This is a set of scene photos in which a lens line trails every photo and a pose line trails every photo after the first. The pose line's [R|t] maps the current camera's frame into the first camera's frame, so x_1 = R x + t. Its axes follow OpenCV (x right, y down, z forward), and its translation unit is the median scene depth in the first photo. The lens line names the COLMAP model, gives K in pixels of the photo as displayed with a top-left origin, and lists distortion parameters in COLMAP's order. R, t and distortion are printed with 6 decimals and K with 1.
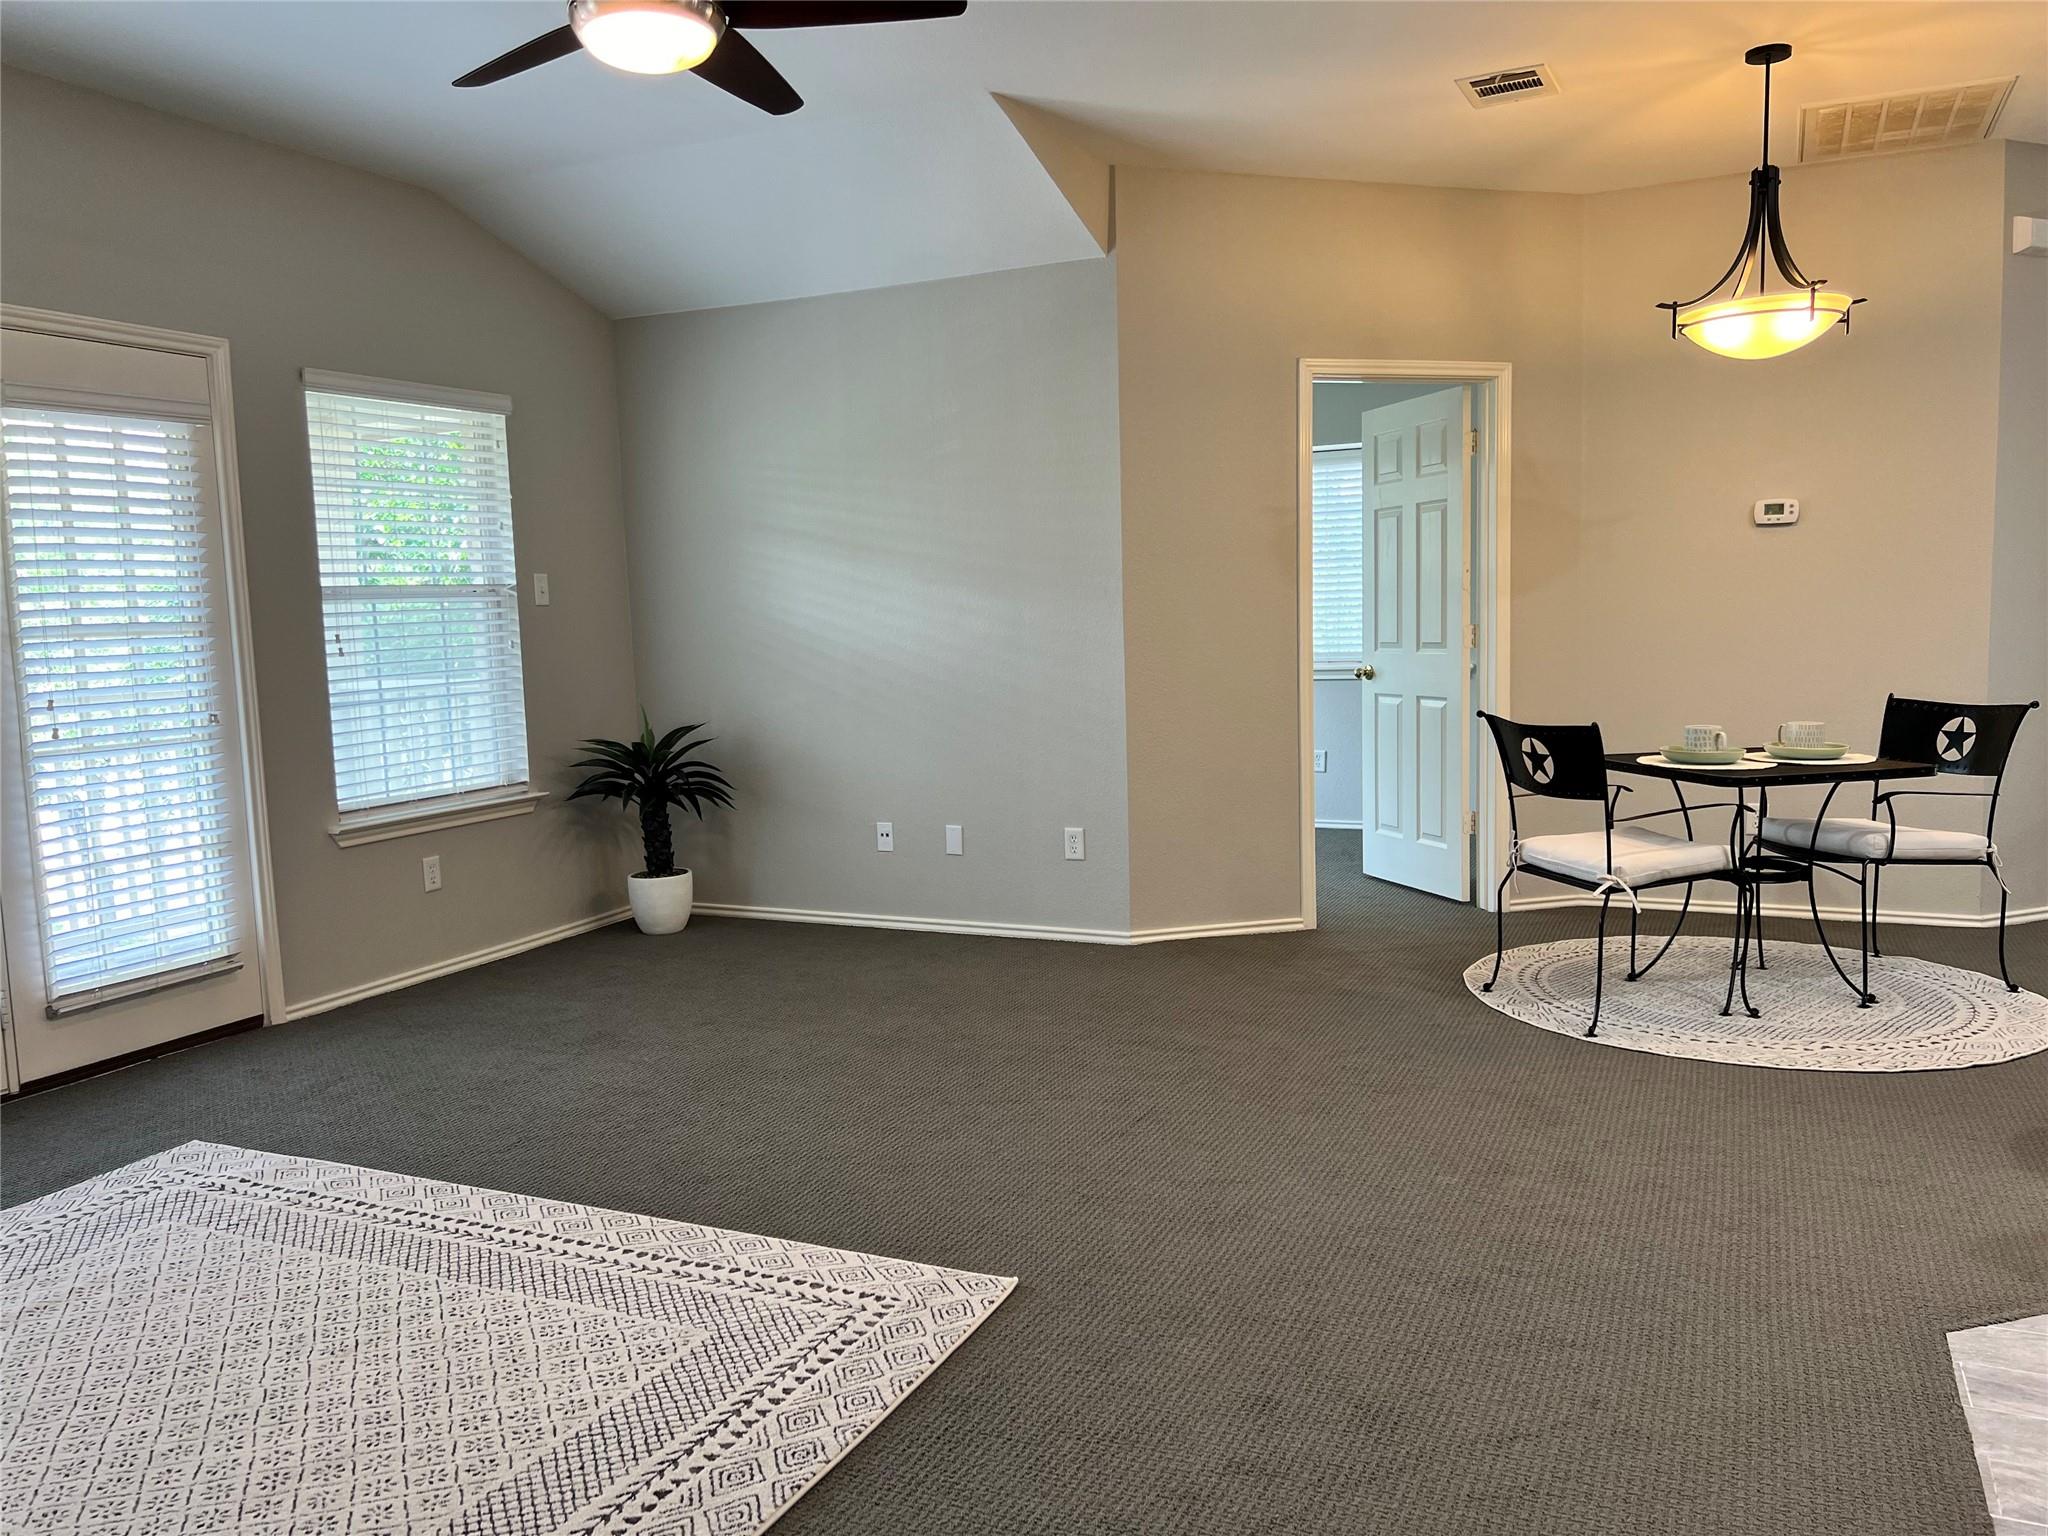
lens RADIAL K [[1538.3, 0, 1022.7], [0, 1538.3, 777.8], [0, 0, 1]] dist [0.056718, -0.064693]
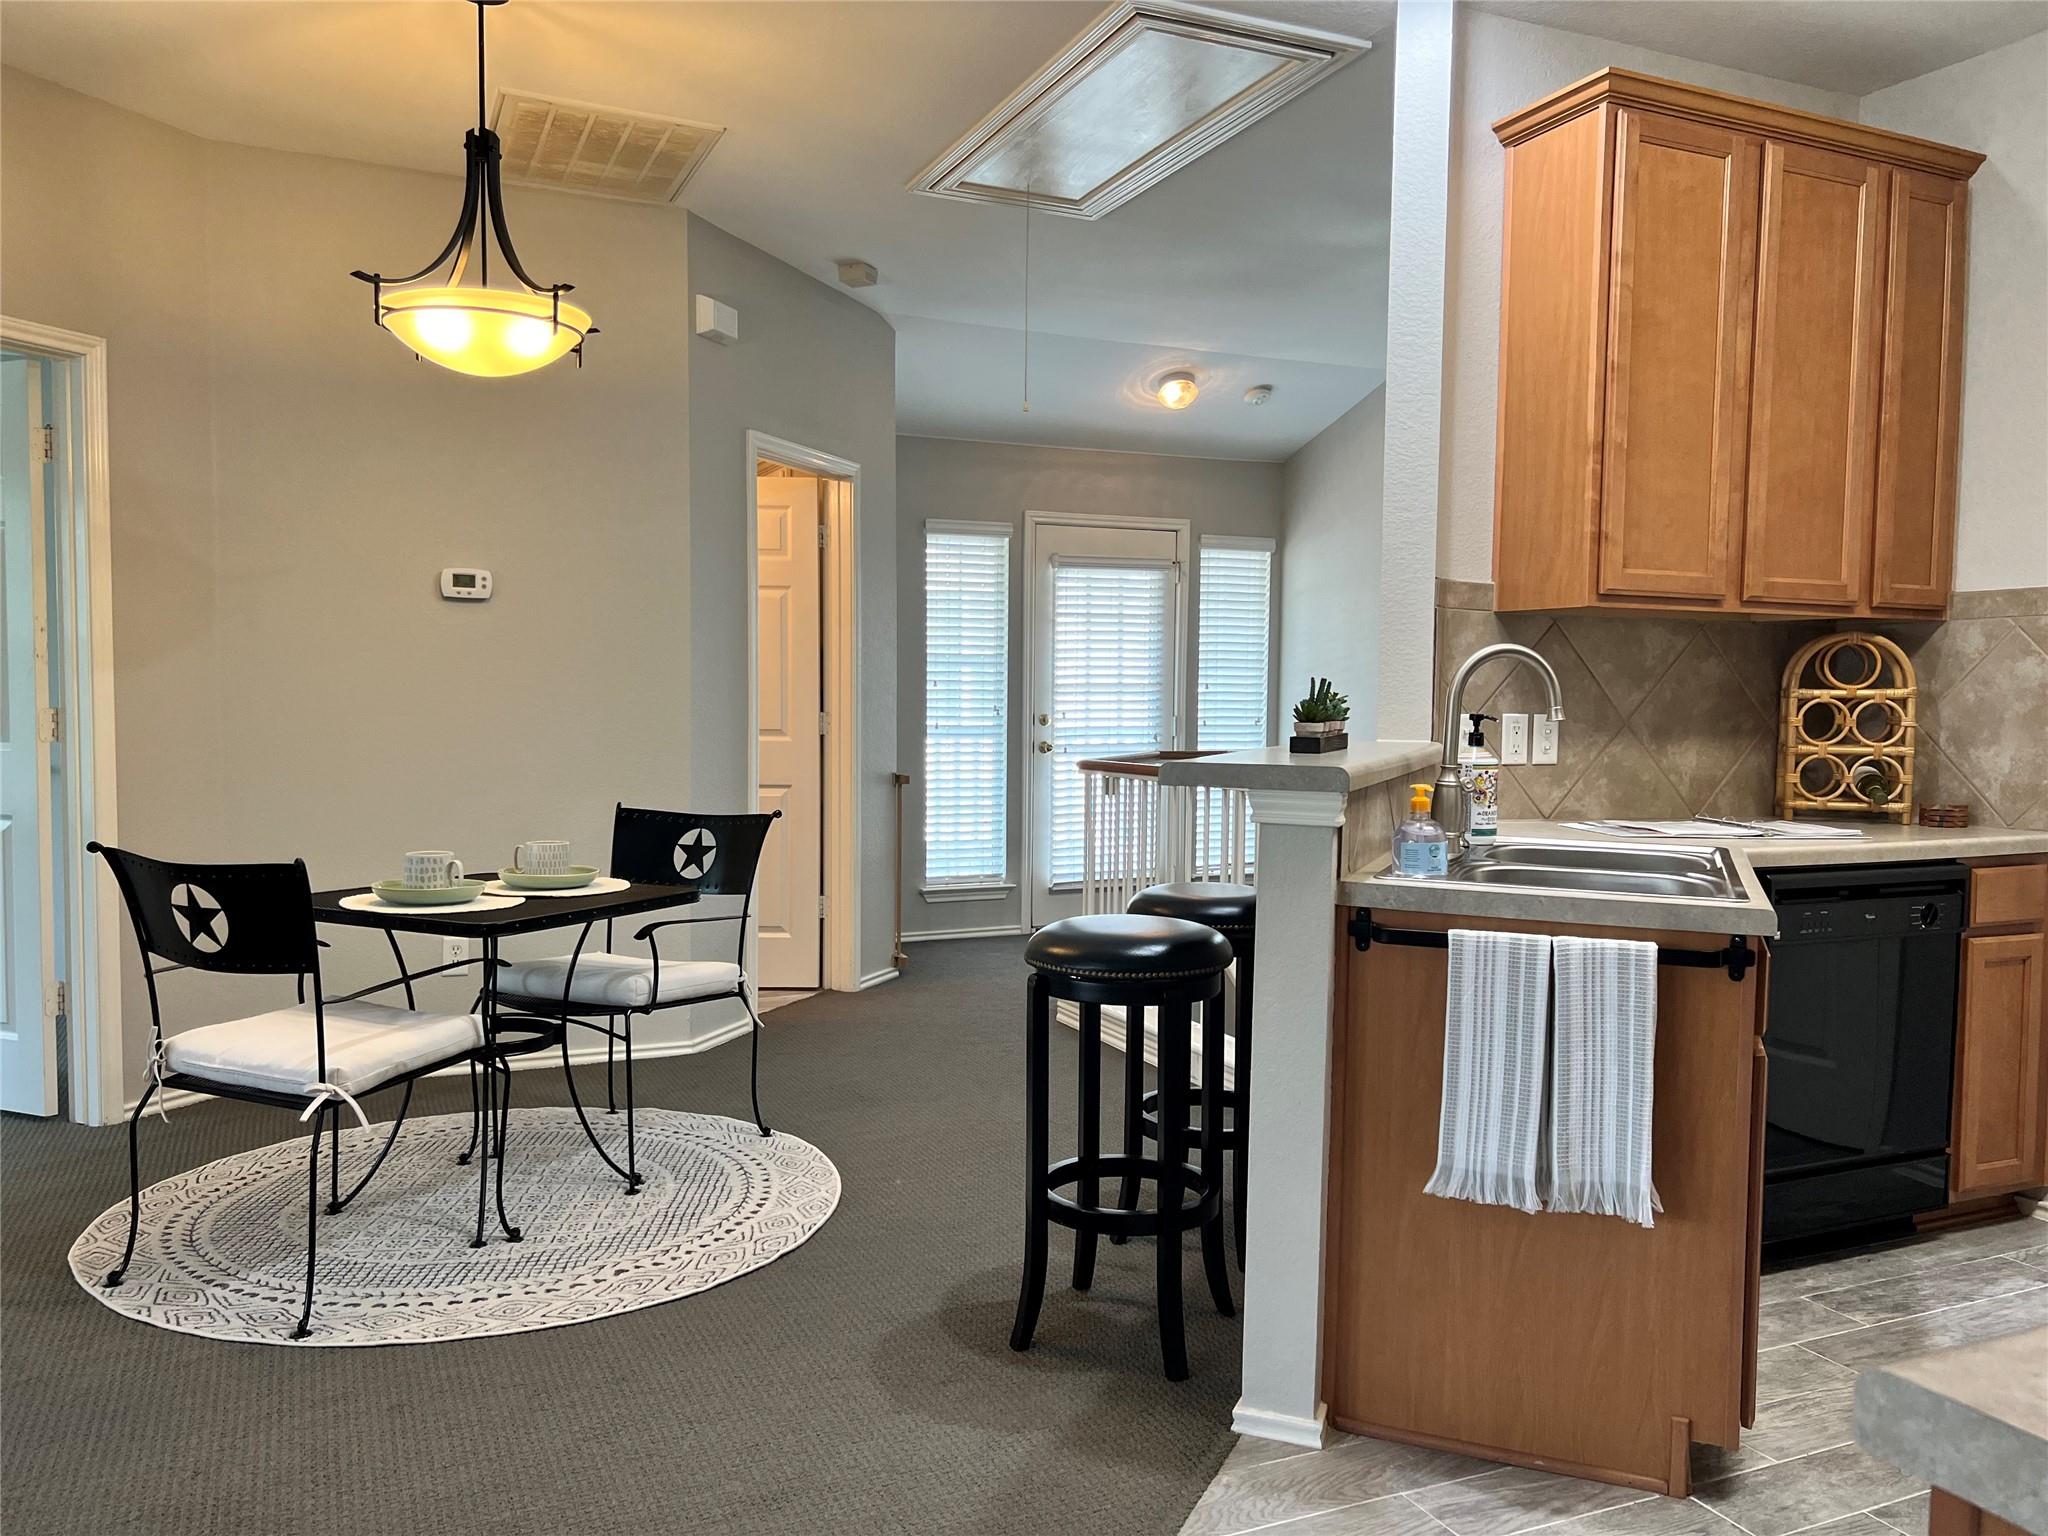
lens RADIAL K [[1538.3, 0, 1031.8], [0, 1538.3, 771.7], [0, 0, 1]] dist [0.056718, -0.064693]
pose [[0.645540, -0.002112, 0.763723, 0.059072], [0.051710, 0.997822, -0.040949, -0.026955], [-0.761974, 0.065927, 0.644244, 0.303307]]
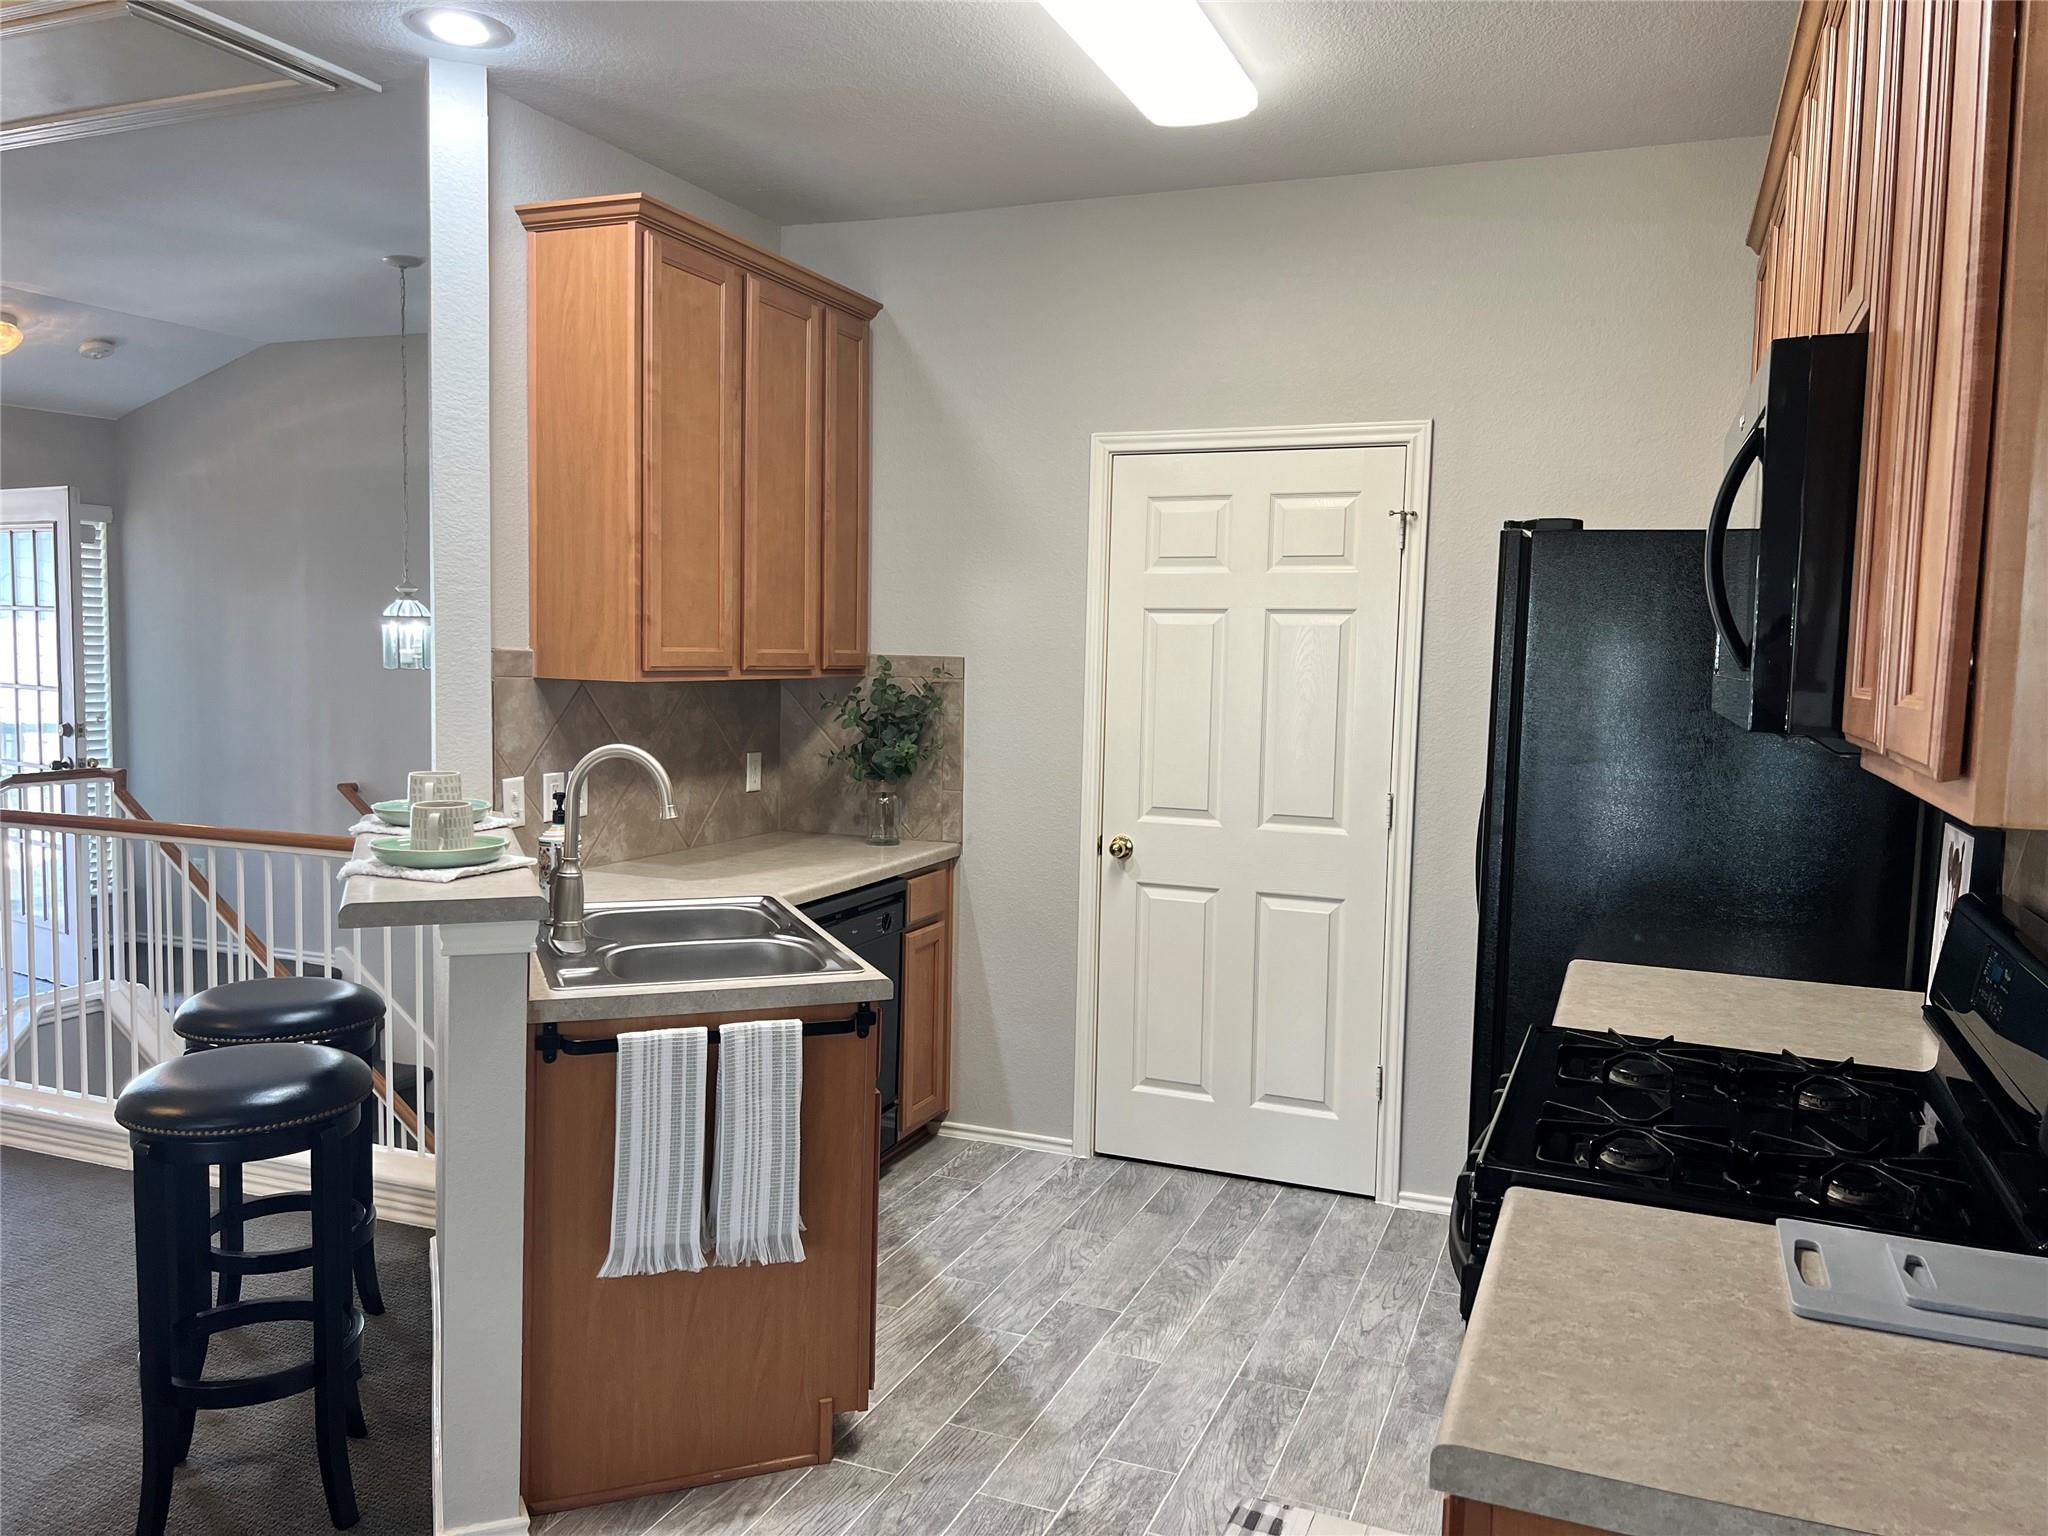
lens RADIAL K [[1538.3, 0, 1038.3], [0, 1538.3, 769.9], [0, 0, 1]] dist [0.056718, -0.064693]
pose [[-0.065042, -0.054834, 0.996375, -0.025304], [0.087435, 0.994336, 0.060429, -0.106047], [-0.994045, 0.091048, -0.059879, 0.413413]]
